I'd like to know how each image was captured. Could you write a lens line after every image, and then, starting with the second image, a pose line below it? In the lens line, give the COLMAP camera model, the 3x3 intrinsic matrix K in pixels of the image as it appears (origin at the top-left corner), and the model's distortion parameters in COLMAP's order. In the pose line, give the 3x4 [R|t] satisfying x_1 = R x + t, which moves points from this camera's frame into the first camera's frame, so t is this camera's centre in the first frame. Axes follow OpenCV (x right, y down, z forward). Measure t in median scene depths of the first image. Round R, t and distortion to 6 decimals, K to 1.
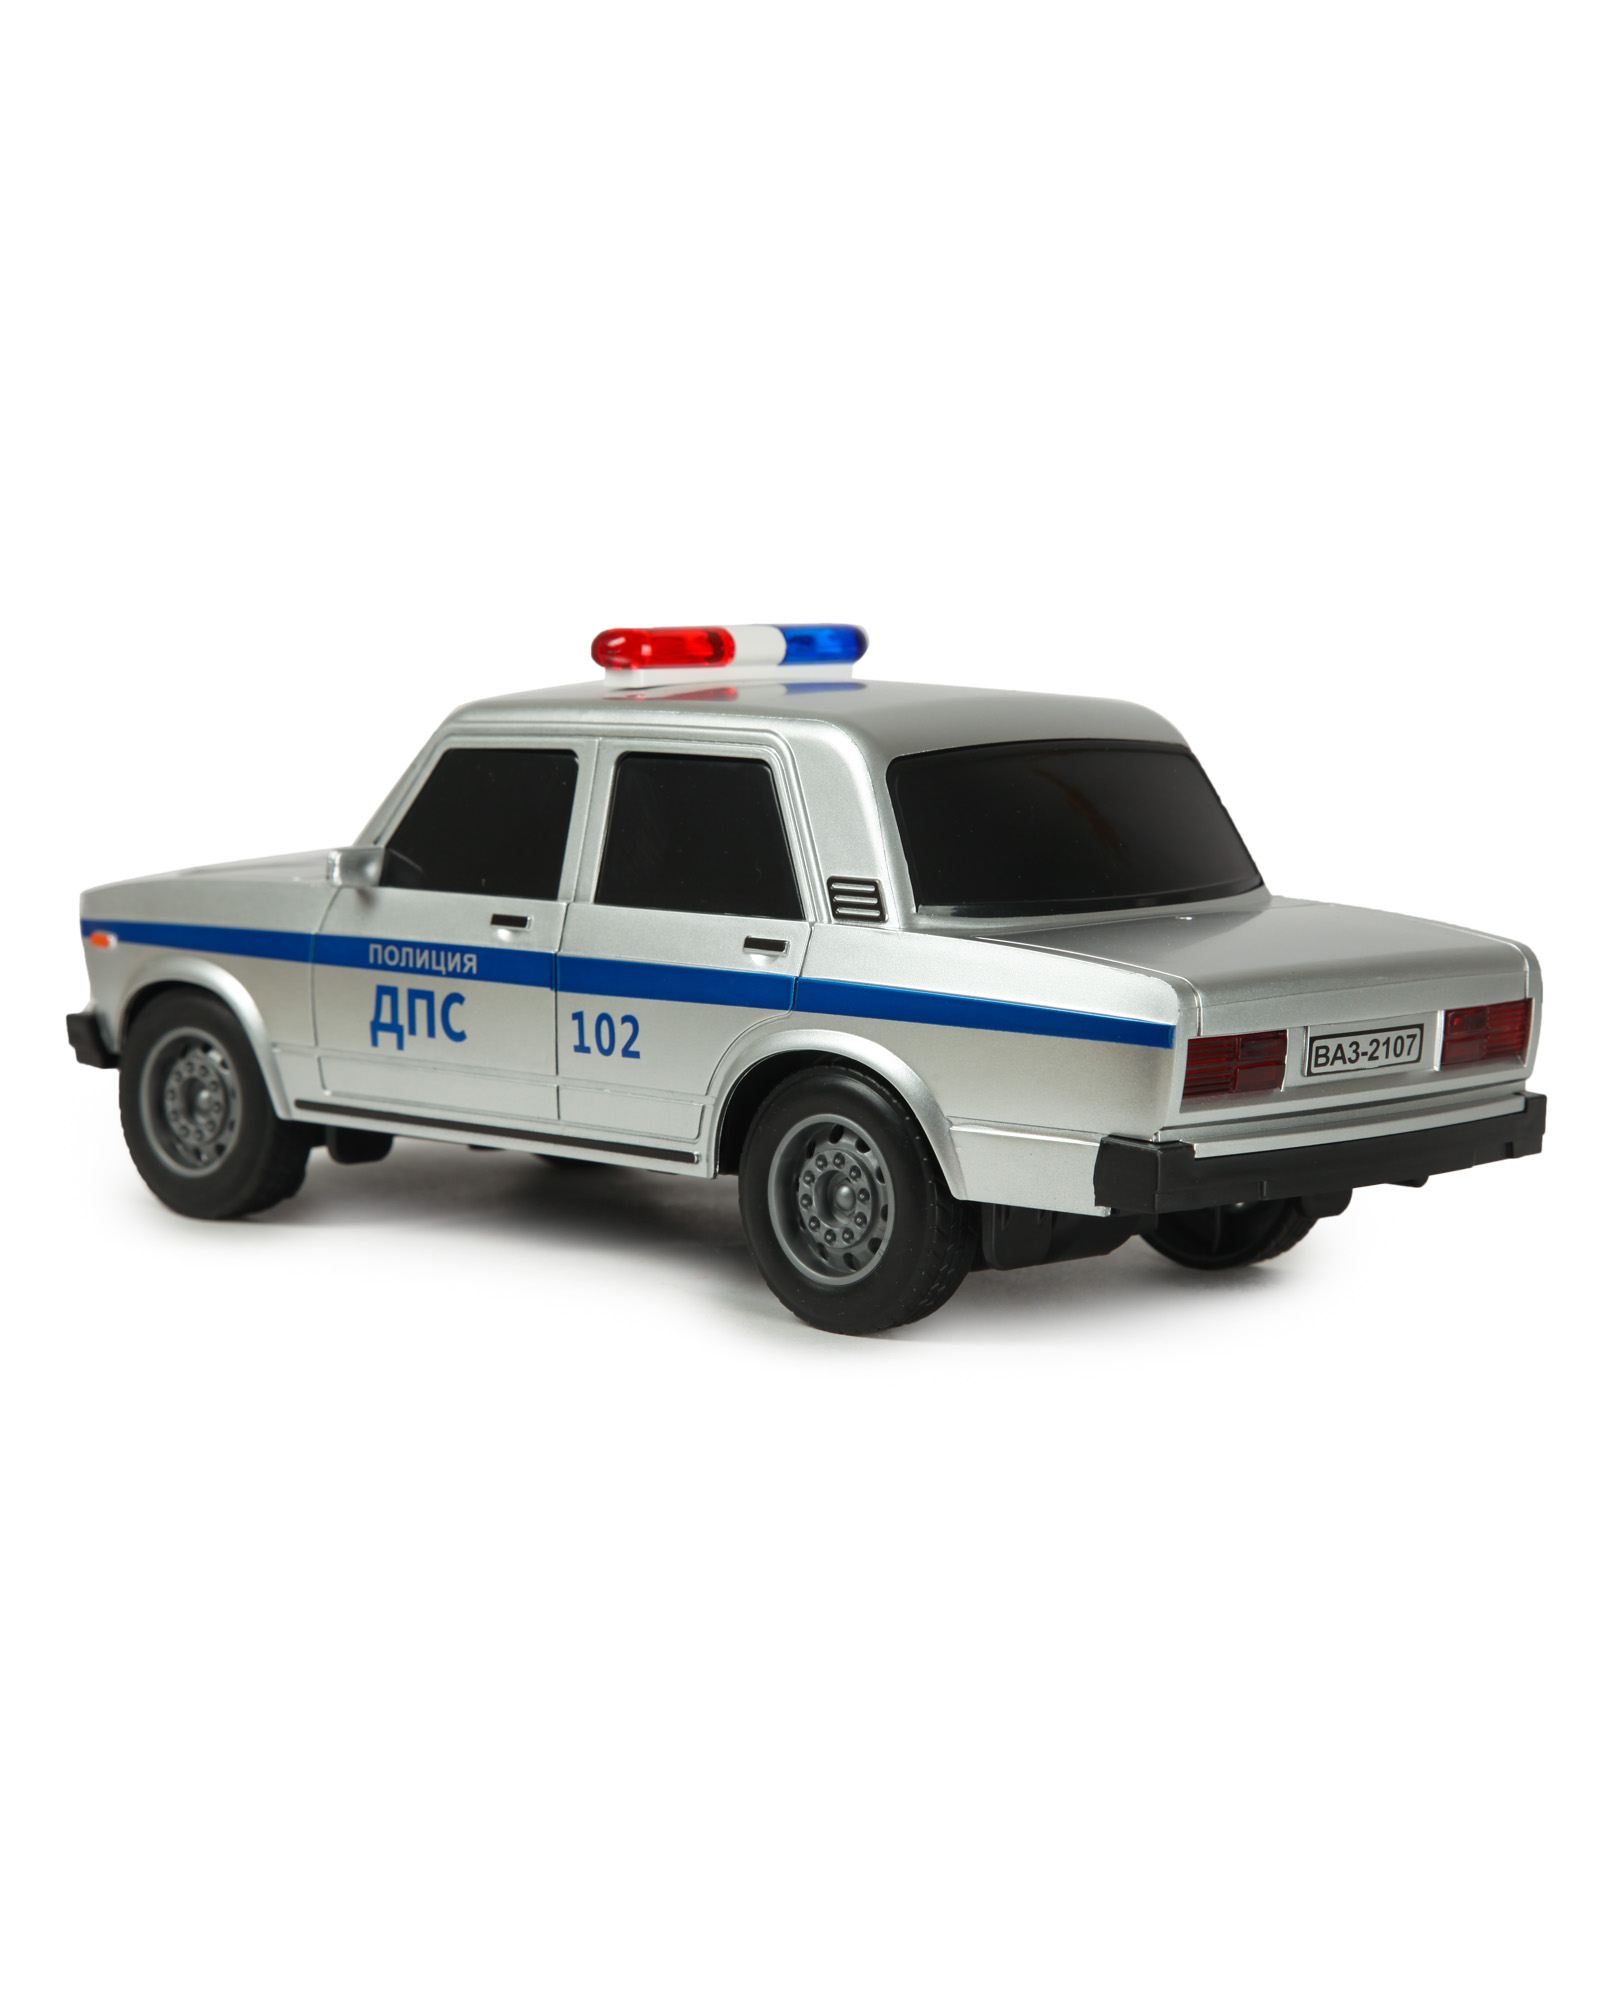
lens RADIAL K [[5084.9, 0, 799.6], [0, 5084.9, 999.6], [0, 0, 1]] dist [-0.323912, 0.000000]
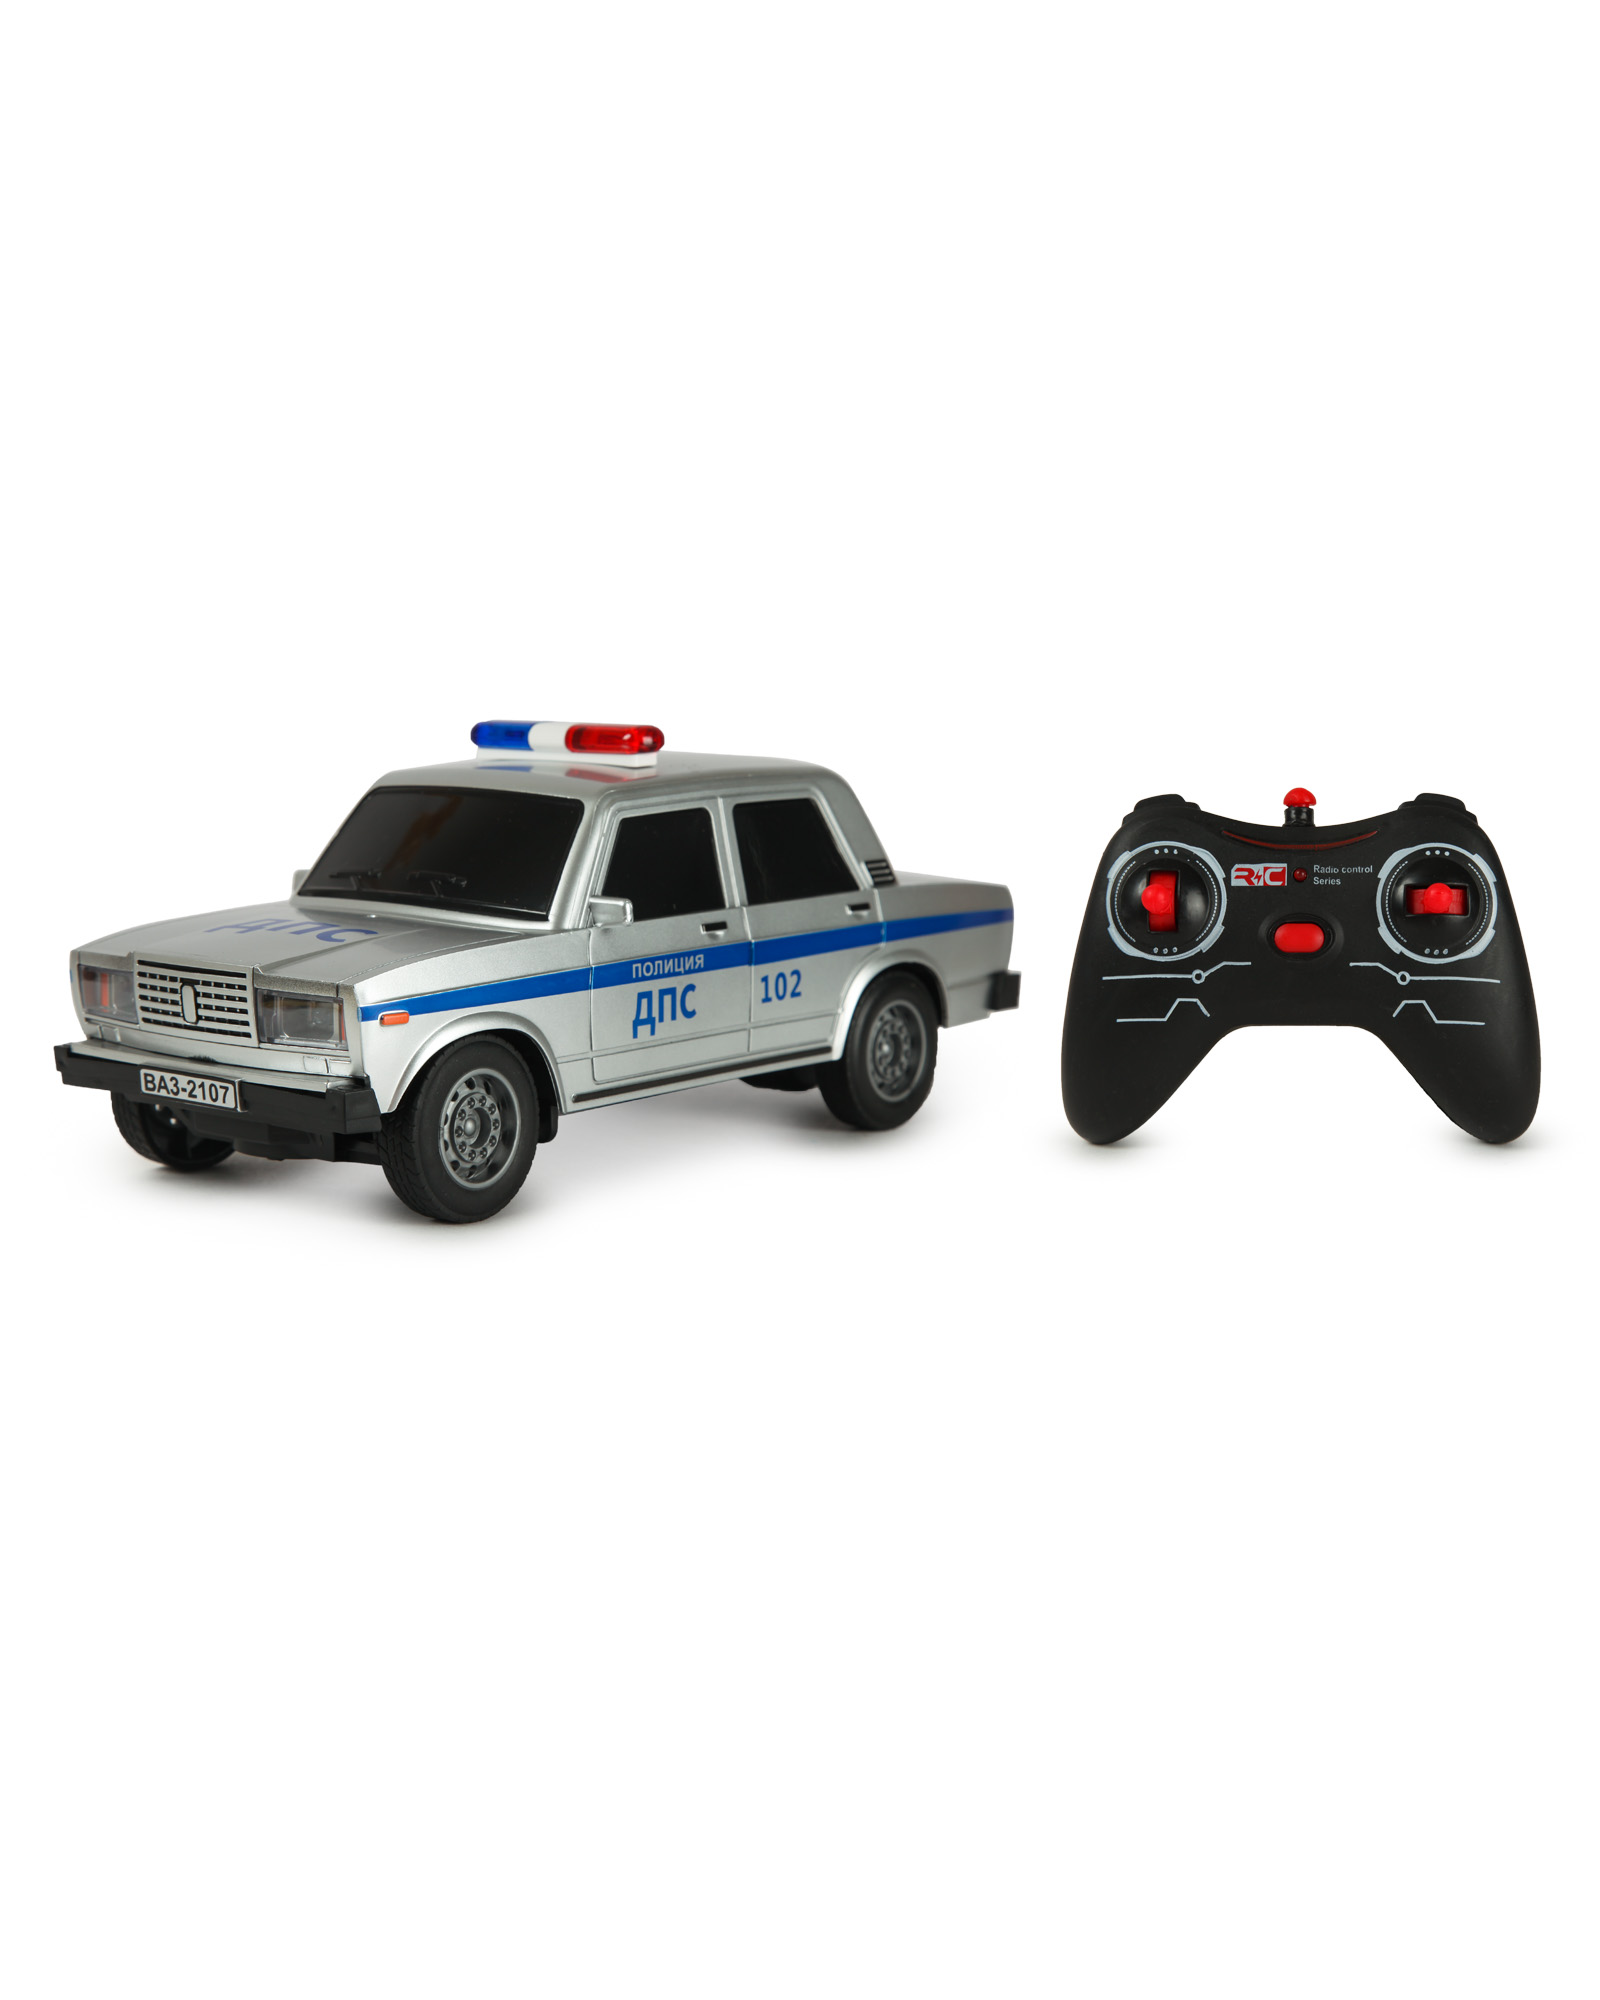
lens RADIAL K [[3325.3, 0, 785.2], [0, 3325.3, 993.1], [0, 0, 1]] dist [-0.374371, 0.000000]
pose [[-0.104744, -0.132232, 0.985669, -0.990806], [0.102119, 0.984452, 0.142921, -0.129551], [-0.989242, 0.115625, -0.089612, 1.051943]]
